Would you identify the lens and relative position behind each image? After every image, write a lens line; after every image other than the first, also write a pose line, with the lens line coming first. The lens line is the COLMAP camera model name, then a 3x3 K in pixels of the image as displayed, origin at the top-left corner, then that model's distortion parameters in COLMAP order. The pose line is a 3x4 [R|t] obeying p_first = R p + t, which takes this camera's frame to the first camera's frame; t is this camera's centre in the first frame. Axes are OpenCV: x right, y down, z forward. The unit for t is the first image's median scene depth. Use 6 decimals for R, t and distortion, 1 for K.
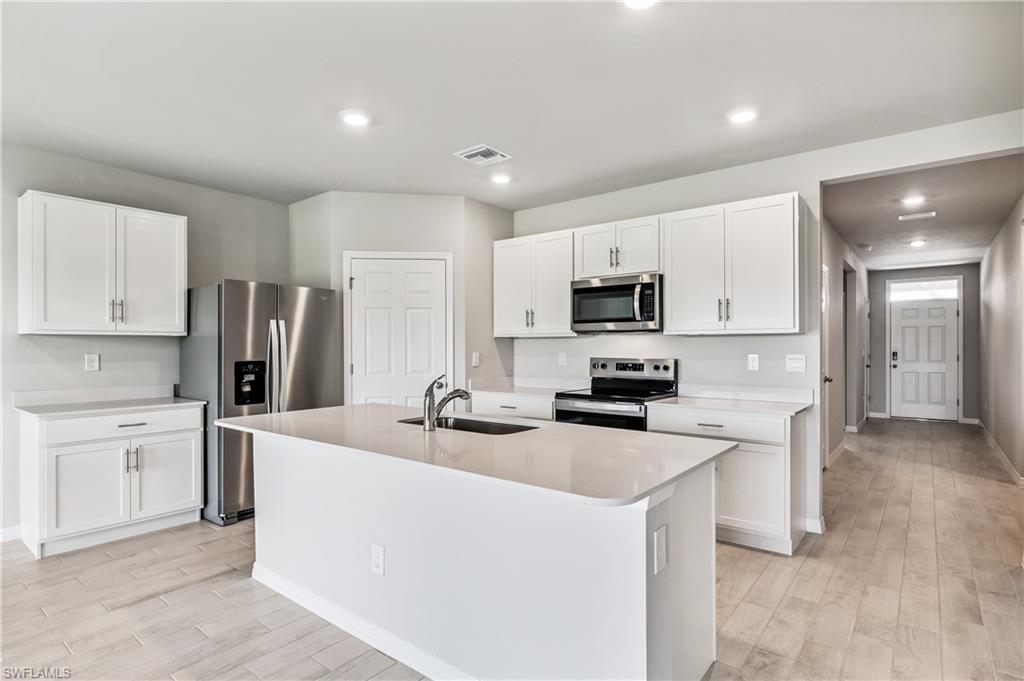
lens RADIAL K [[531.8, 0, 511.6], [0, 531.8, 346.7], [0, 0, 1]] dist [-0.002071, -0.004563]
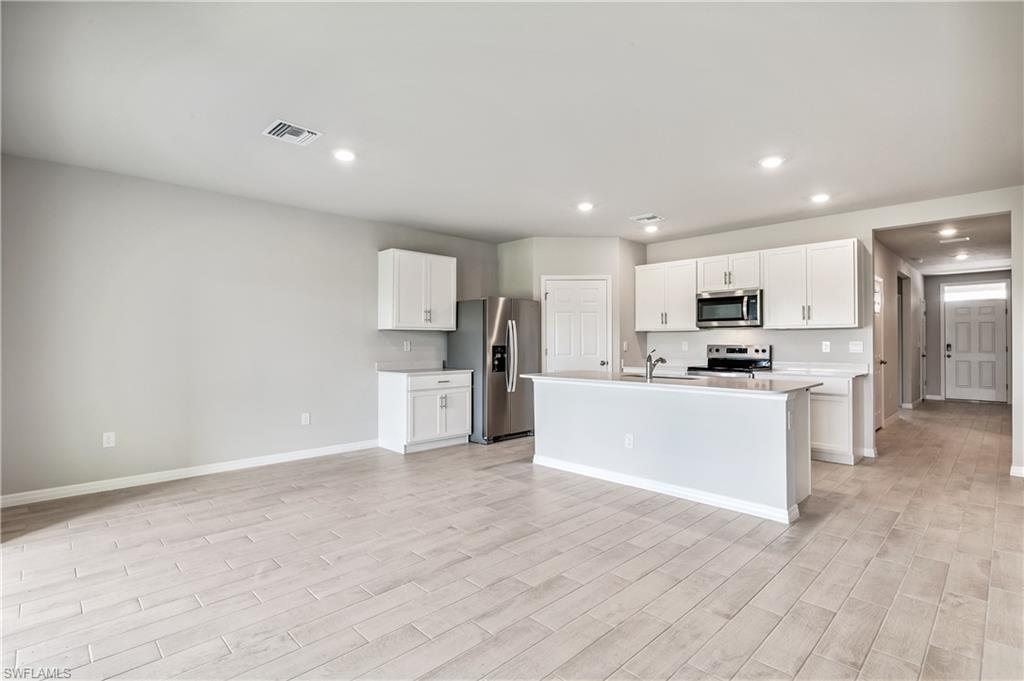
lens RADIAL K [[496.5, 0, 513.7], [0, 496.5, 338.4], [0, 0, 1]] dist [0.001843, 0.000608]
pose [[0.993017, -0.000551, -0.117973, -0.246741], [-0.000494, 0.999961, -0.008825, 0.017093], [0.117973, 0.008822, 0.992978, -0.481560]]
